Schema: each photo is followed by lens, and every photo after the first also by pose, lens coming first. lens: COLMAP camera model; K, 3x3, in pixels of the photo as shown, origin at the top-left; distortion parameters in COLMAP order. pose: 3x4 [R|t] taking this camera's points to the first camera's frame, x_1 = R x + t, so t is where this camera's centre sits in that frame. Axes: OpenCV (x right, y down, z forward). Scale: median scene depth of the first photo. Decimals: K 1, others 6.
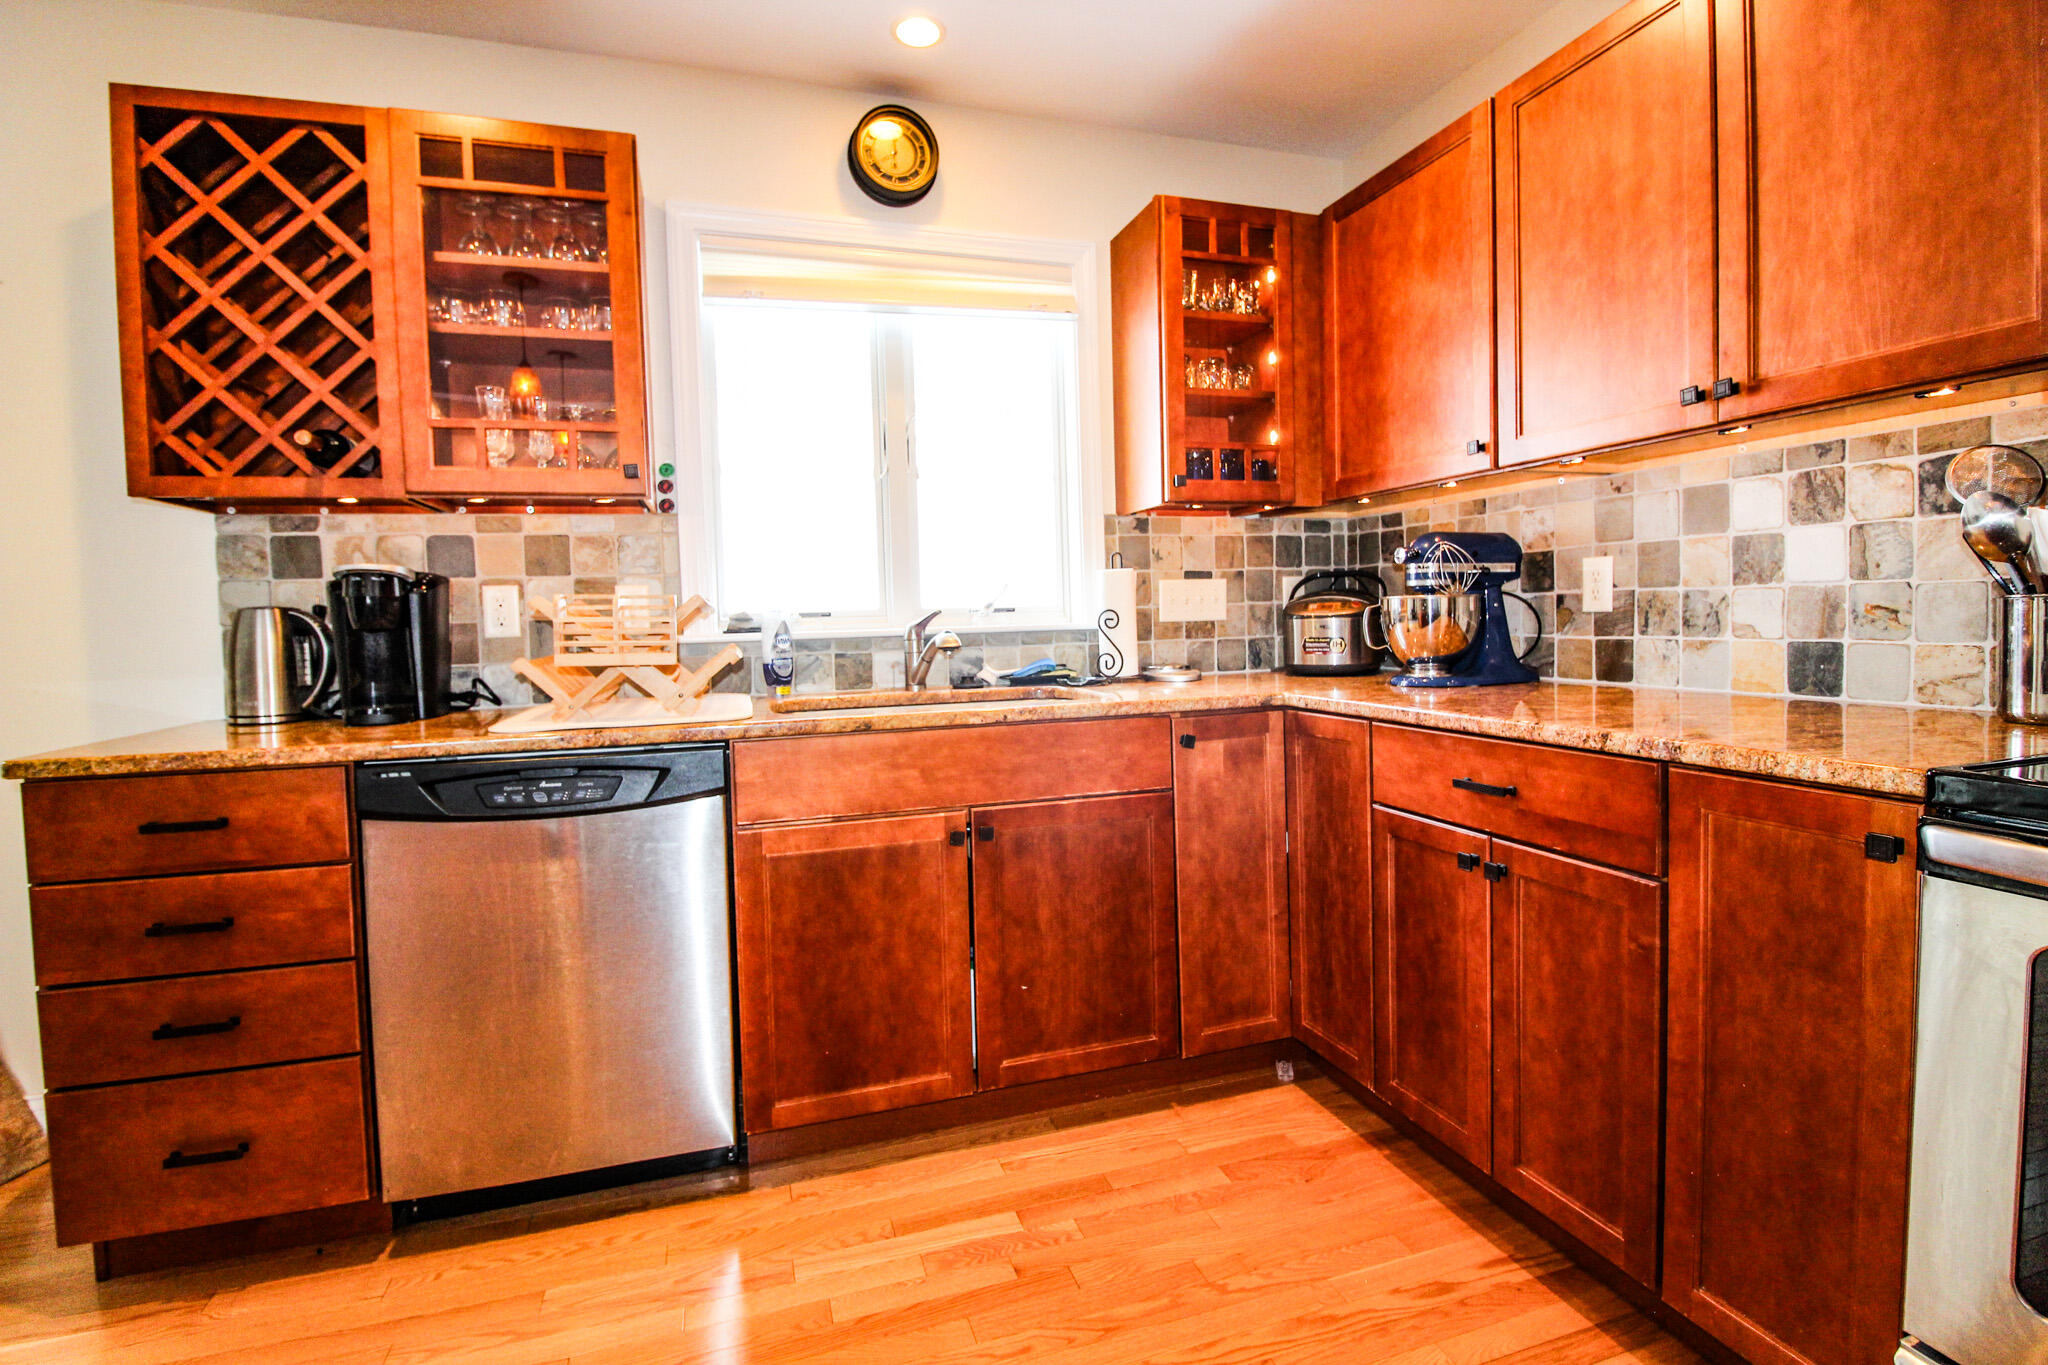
lens RADIAL K [[949.0, 0, 1031.2], [0, 949.0, 657.0], [0, 0, 1]] dist [0.000003, -0.013004]
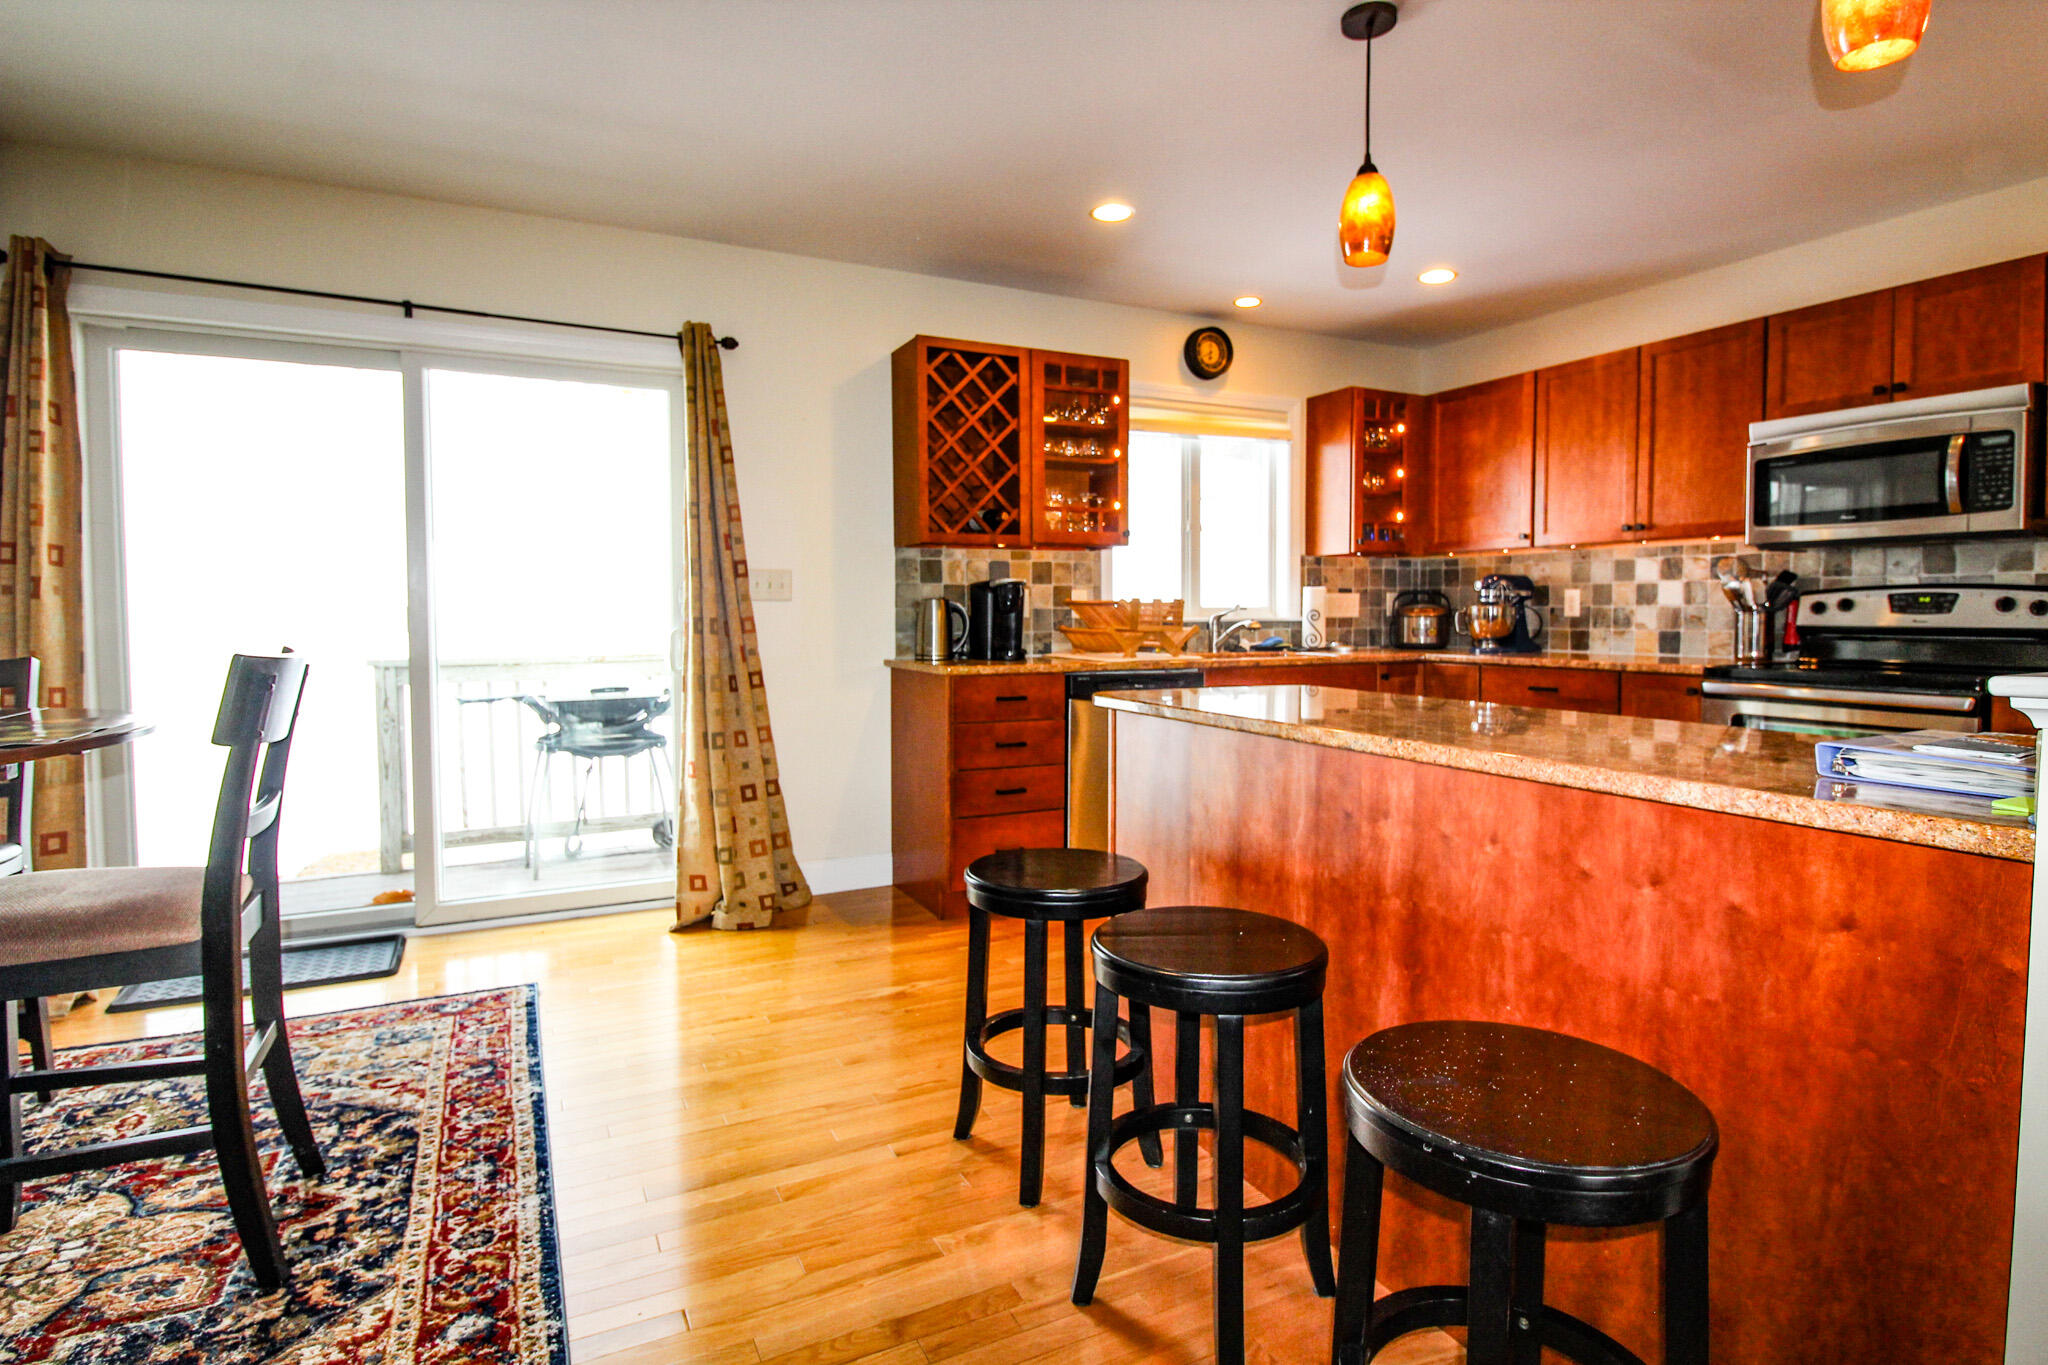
lens RADIAL K [[1044.6, 0, 1027.7], [0, 1044.6, 660.4], [0, 0, 1]] dist [-0.003474, -0.000620]
pose [[0.988386, 0.015864, 0.151132, -0.924922], [-0.015950, 0.999873, -0.000649, 0.068808], [-0.151123, -0.001769, 0.988513, -1.075376]]
